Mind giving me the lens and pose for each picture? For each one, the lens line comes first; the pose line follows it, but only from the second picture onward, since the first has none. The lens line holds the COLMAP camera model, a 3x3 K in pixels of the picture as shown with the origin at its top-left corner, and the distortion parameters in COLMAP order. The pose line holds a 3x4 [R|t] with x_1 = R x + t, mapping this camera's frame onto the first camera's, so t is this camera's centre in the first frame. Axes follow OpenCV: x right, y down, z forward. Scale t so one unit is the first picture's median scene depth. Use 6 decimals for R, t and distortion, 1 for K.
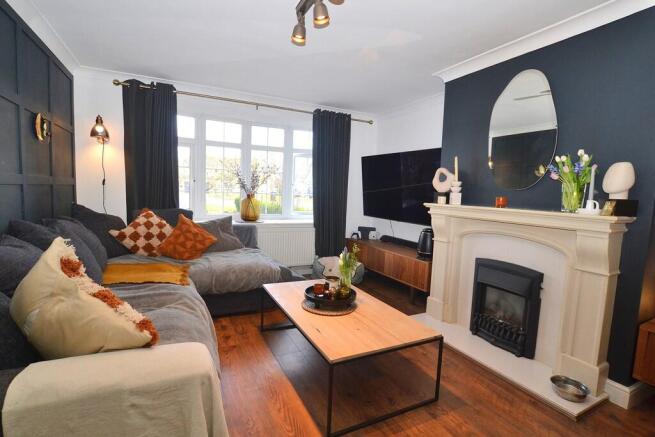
lens RADIAL K [[309.8, 0, 327.5], [0, 309.8, 218.5], [0, 0, 1]] dist [-0.001461, 0.000069]
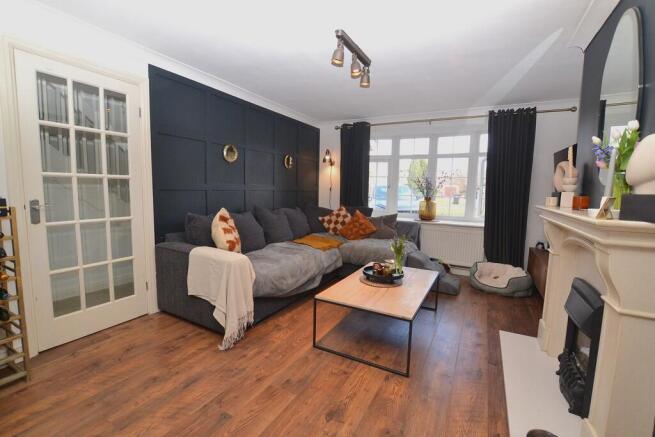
lens RADIAL K [[291.7, 0, 327.5], [0, 291.7, 218.5], [0, 0, 1]] dist [0.000345, 0.000563]
pose [[0.600722, 0.060354, -0.797176, 0.520760], [-0.073625, 0.997085, 0.020008, 0.009611], [0.796060, 0.046673, 0.603415, 0.053216]]
